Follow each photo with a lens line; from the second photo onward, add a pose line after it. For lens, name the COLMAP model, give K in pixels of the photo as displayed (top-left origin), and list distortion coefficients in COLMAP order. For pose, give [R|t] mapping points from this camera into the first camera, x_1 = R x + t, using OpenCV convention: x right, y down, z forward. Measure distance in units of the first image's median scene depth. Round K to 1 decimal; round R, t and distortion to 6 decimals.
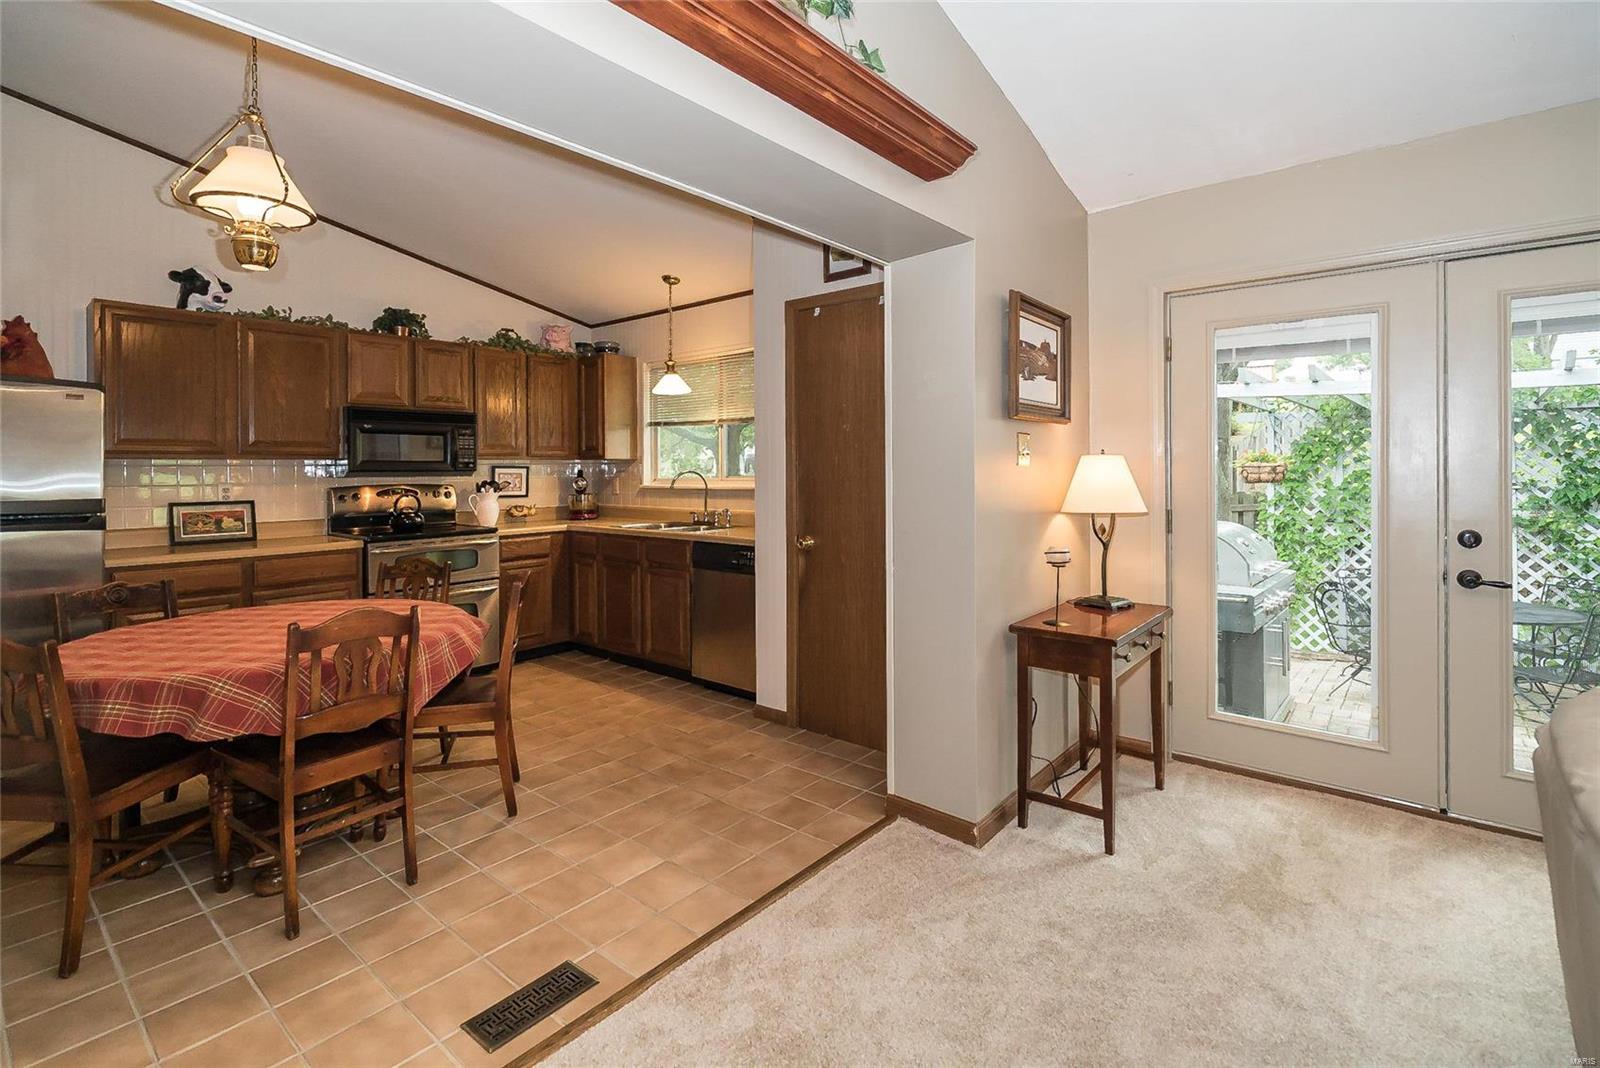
lens RADIAL K [[747.7, 0, 792.6], [0, 747.7, 466.8], [0, 0, 1]] dist [-0.002142, 0.000089]
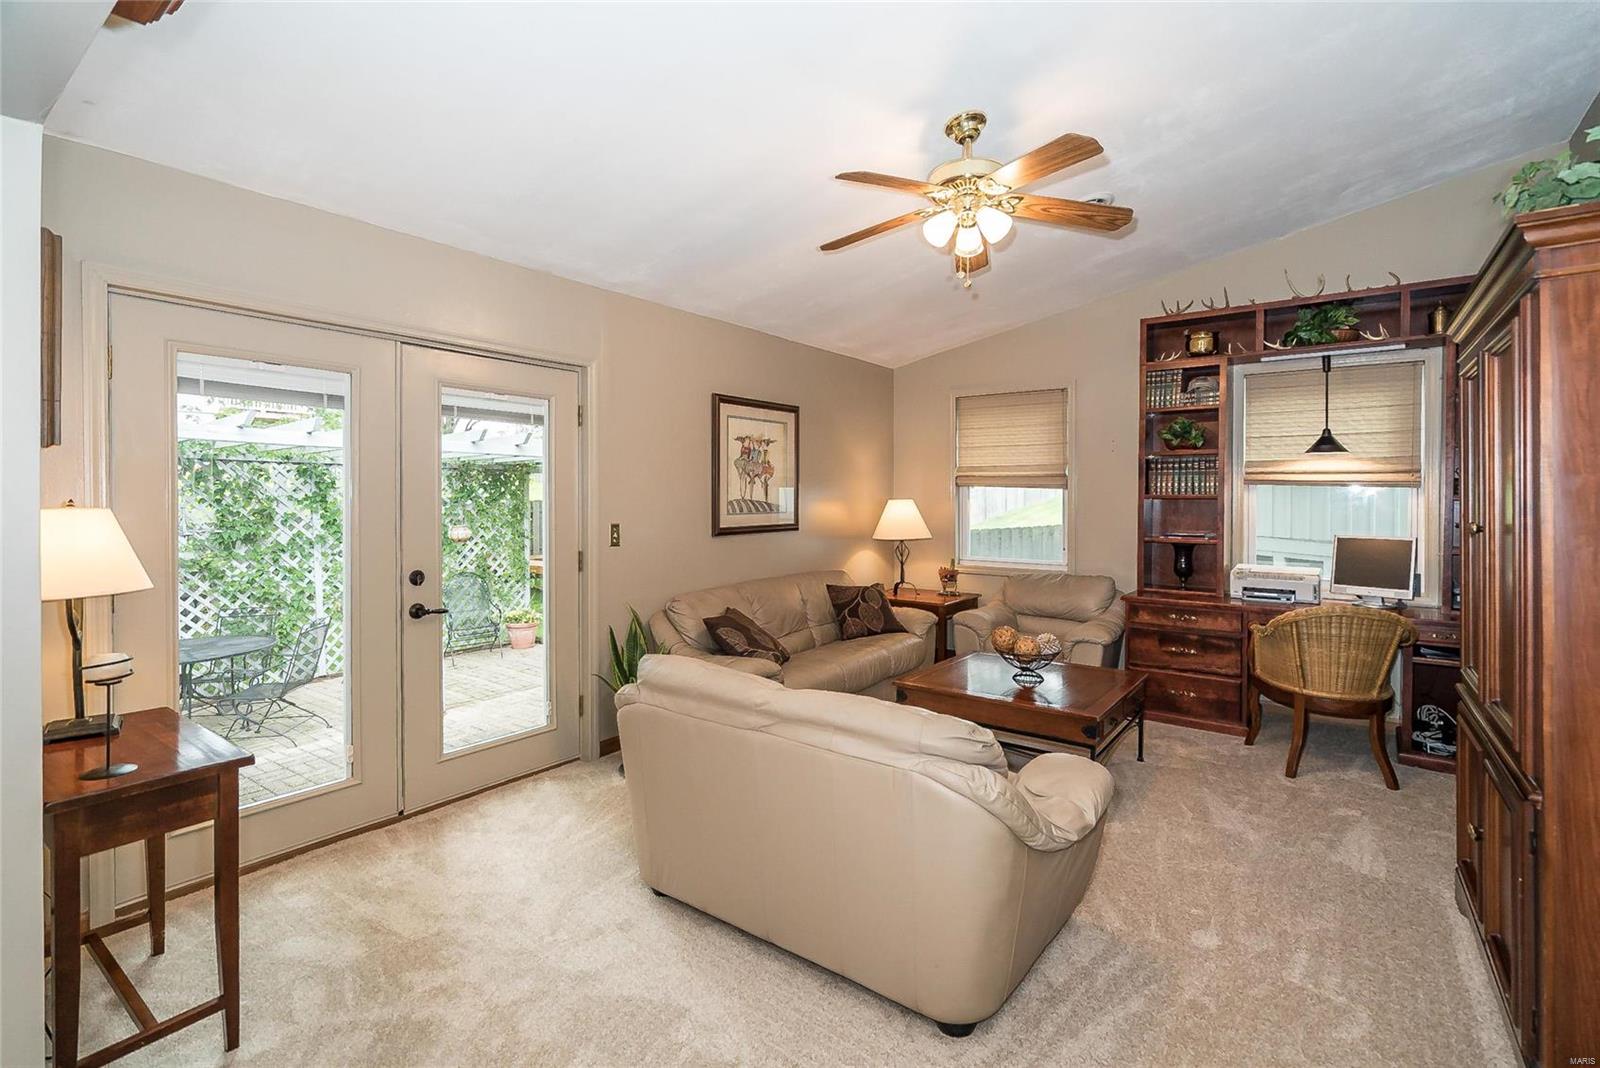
lens RADIAL K [[736.4, 0, 807.1], [0, 736.4, 504.9], [0, 0, 1]] dist [-0.002478, 0.000392]
pose [[-0.064388, -0.001445, 0.997924, -0.180092], [0.002944, 0.999994, 0.001638, -0.011802], [-0.997921, 0.003043, -0.064383, 0.248967]]
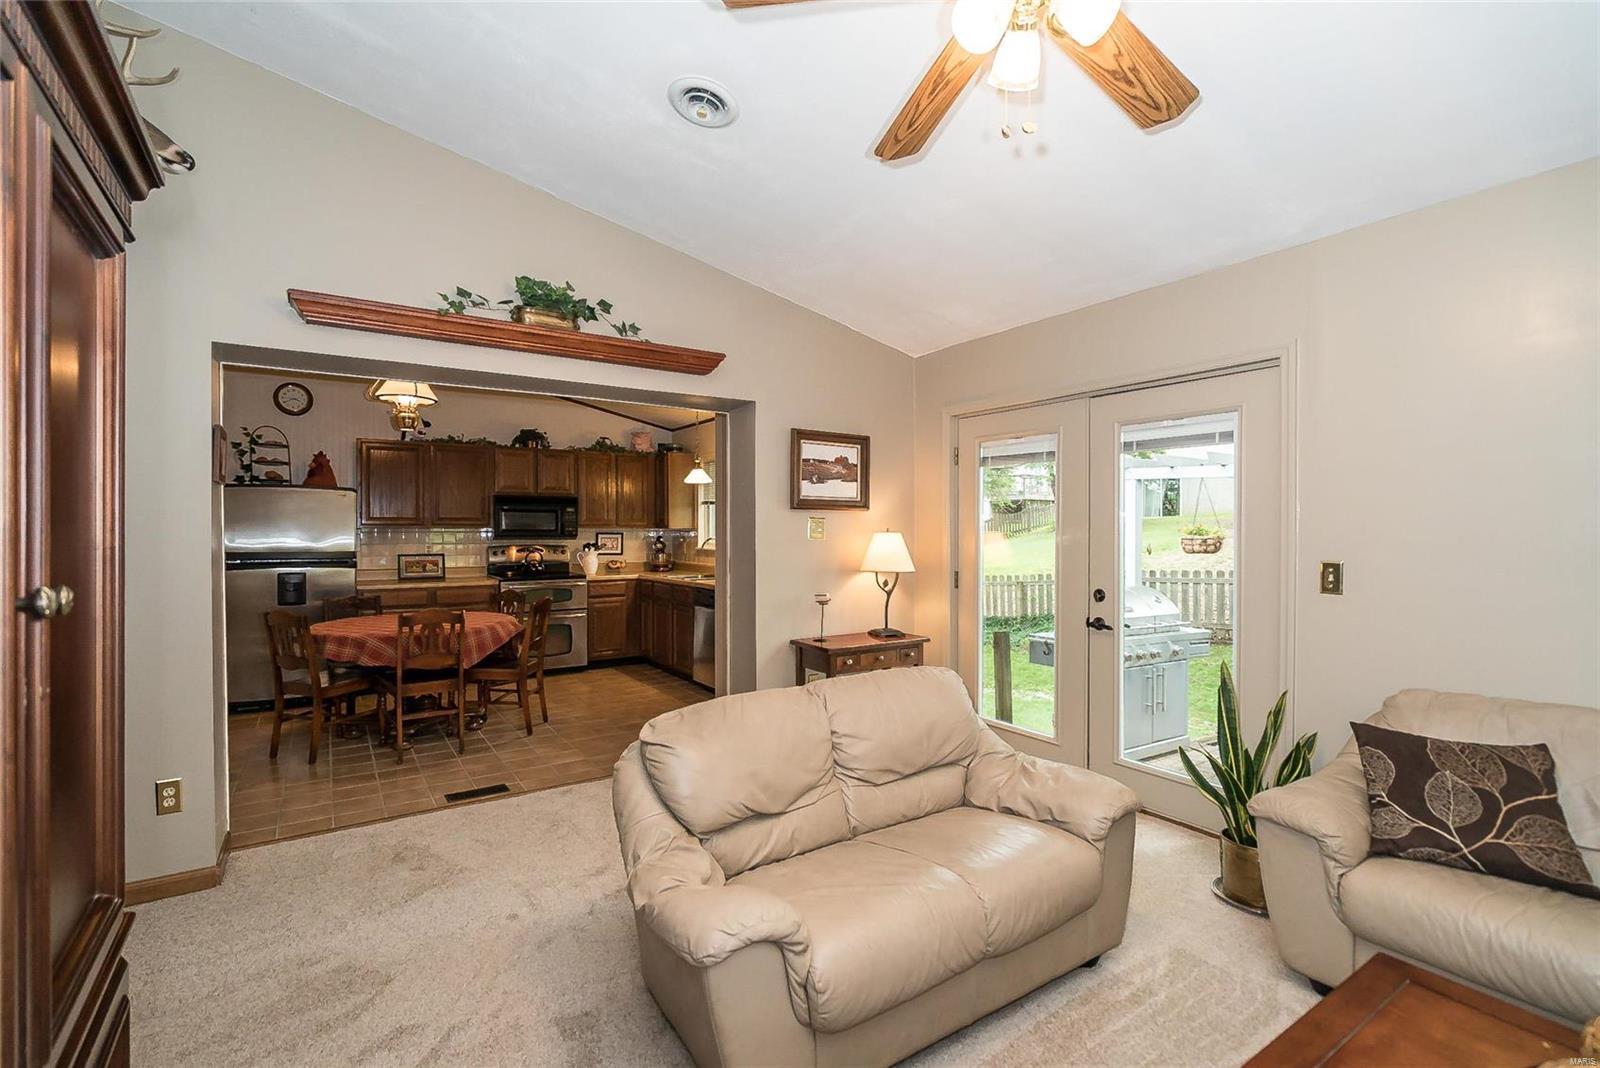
lens RADIAL K [[723.2, 0, 787.7], [0, 723.2, 539.4], [0, 0, 1]] dist [-0.000173, -0.000038]
pose [[0.957669, 0.010917, -0.287664, 0.411298], [-0.006686, 0.999855, 0.015688, -0.014516], [0.287794, -0.013100, 0.957603, -0.267671]]
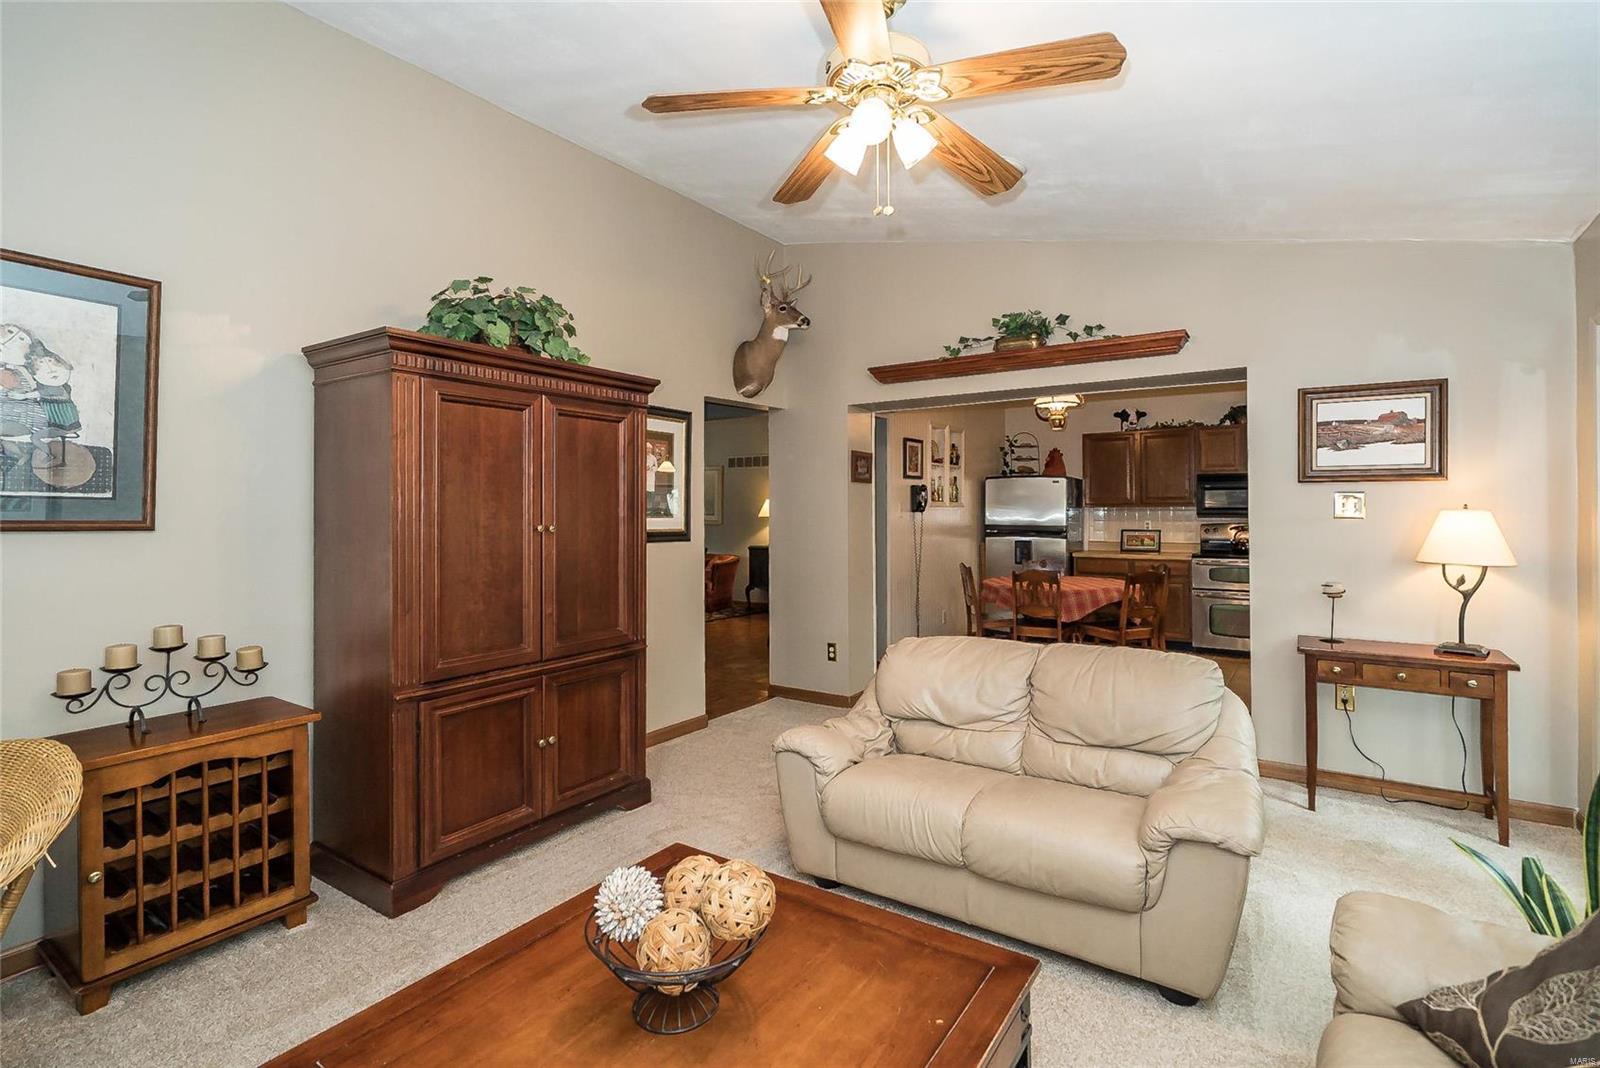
lens RADIAL K [[740.9, 0, 819.2], [0, 740.9, 509.8], [0, 0, 1]] dist [-0.019659, 0.000284]
pose [[0.119250, 0.006559, -0.992843, 0.858699], [0.003114, 0.999971, 0.006980, -0.016438], [0.992859, -0.003924, 0.119226, -0.016533]]
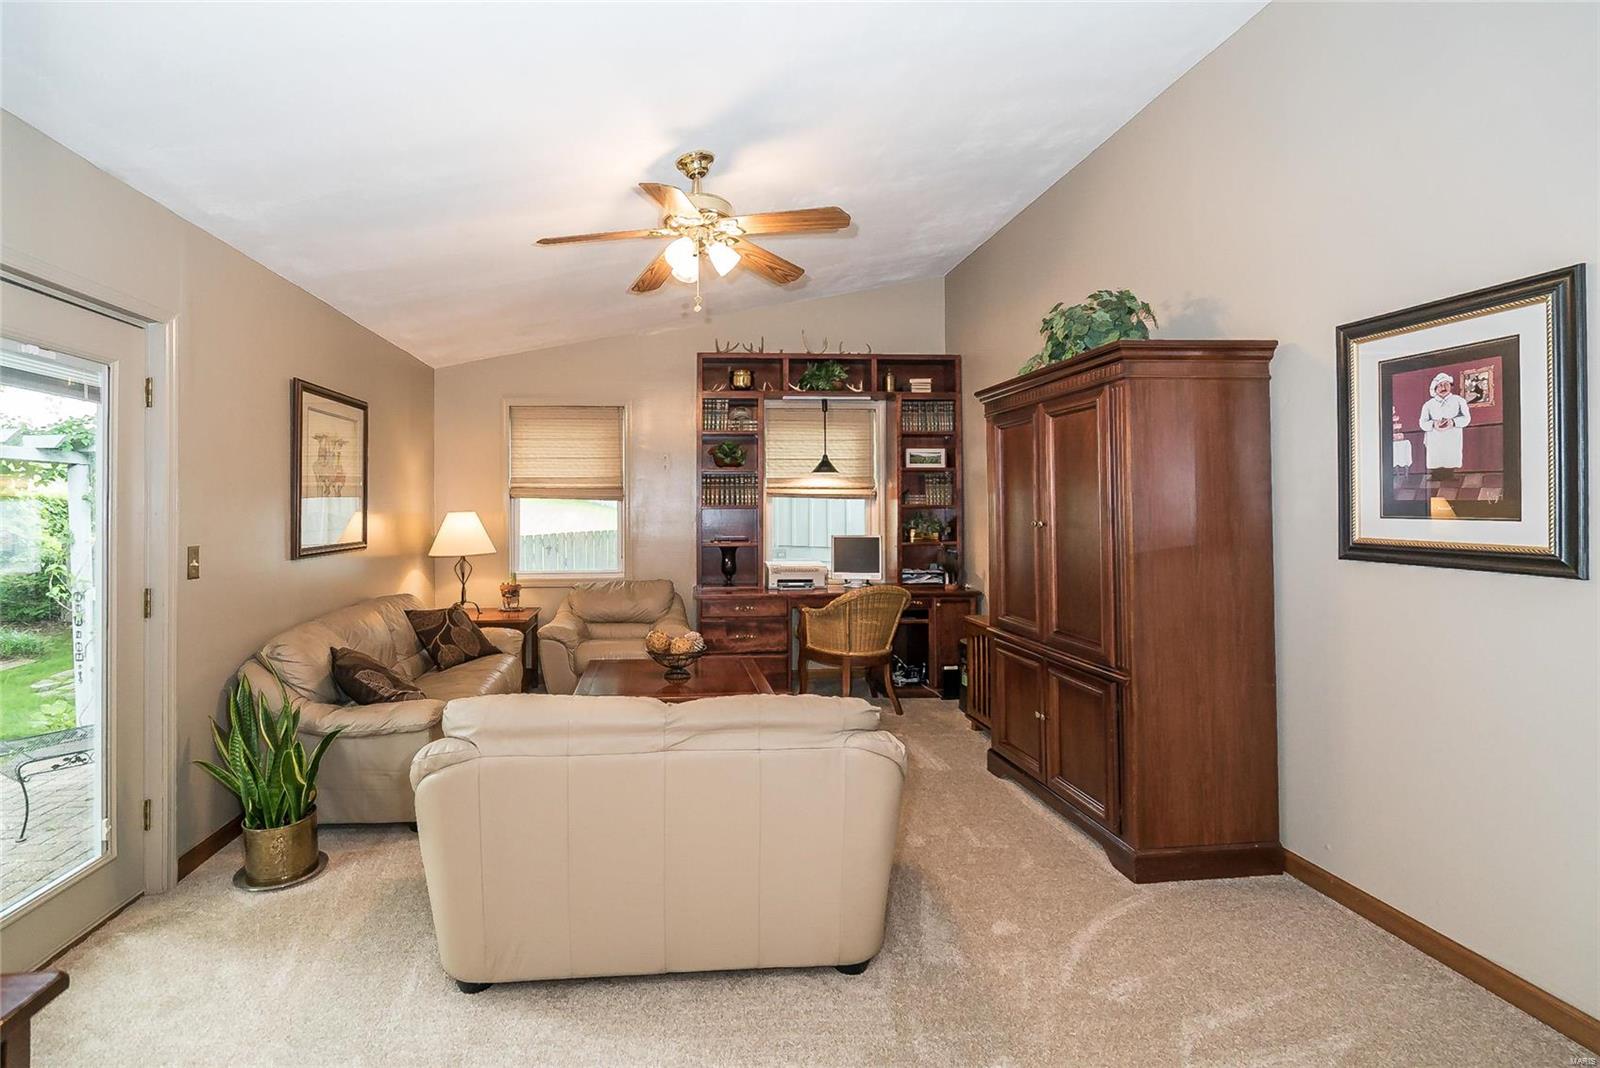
lens RADIAL K [[752.2, 0, 718.0], [0, 752.2, 505.4], [0, 0, 1]] dist [0.000228, 0.000447]
pose [[-0.698759, 0.017852, 0.715134, -0.066724], [0.016195, 0.999827, -0.009135, -0.011594], [-0.715174, 0.005199, -0.698927, 0.533671]]
